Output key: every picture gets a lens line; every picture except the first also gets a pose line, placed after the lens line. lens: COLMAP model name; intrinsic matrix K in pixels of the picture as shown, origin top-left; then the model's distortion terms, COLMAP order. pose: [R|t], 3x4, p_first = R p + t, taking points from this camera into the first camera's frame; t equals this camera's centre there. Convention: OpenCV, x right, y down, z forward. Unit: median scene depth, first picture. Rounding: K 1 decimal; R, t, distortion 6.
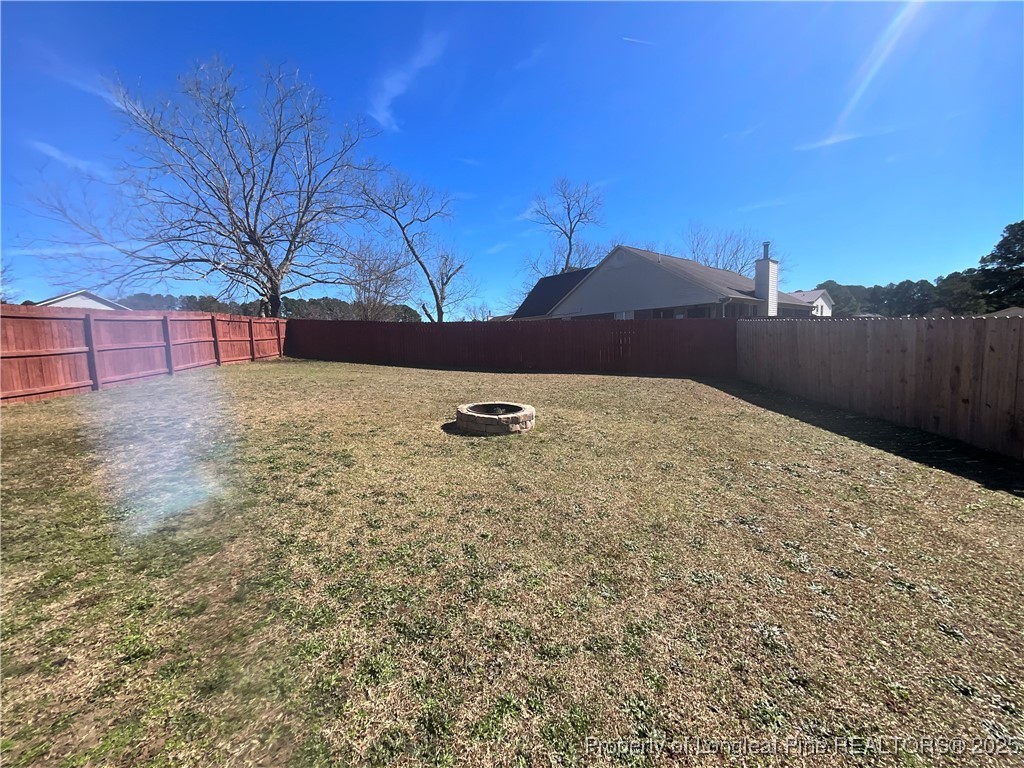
lens RADIAL K [[415.1, 0, 513.9], [0, 415.1, 382.3], [0, 0, 1]] dist [-0.000258, -0.001077]
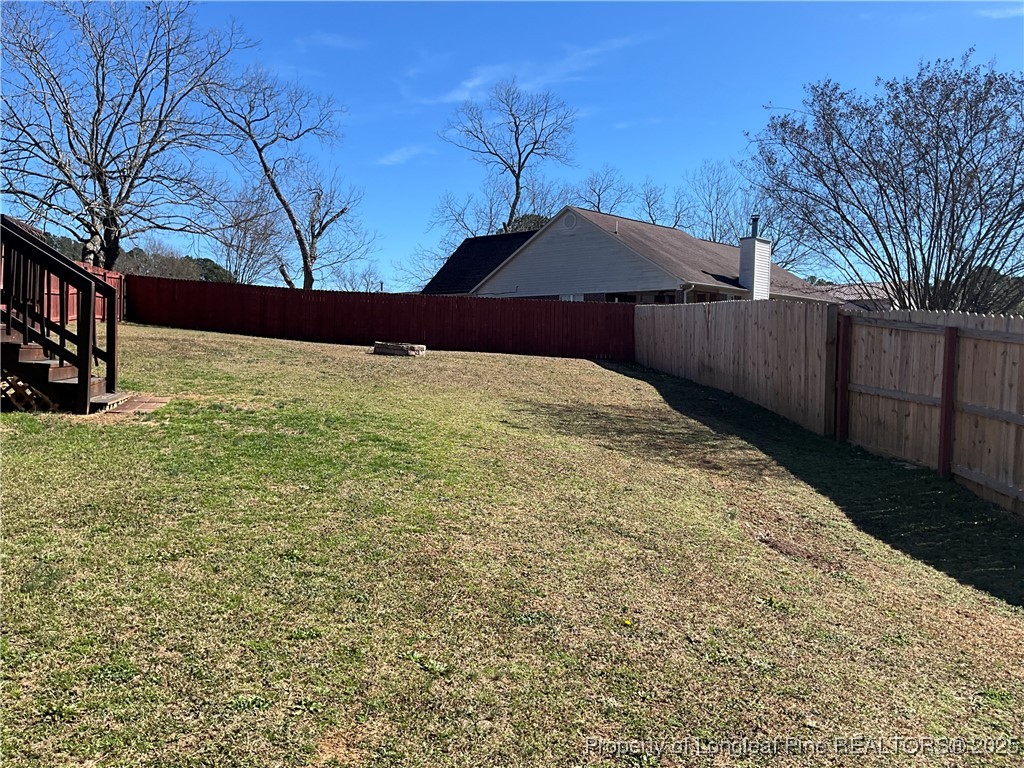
lens RADIAL K [[881.2, 0, 511.4], [0, 881.2, 384.4], [0, 0, 1]] dist [0.010911, 0.001545]
pose [[0.993563, 0.052743, 0.100252, 0.008071], [-0.046418, 0.996844, -0.064406, 0.069907], [-0.103333, 0.059338, 0.992875, -0.392074]]
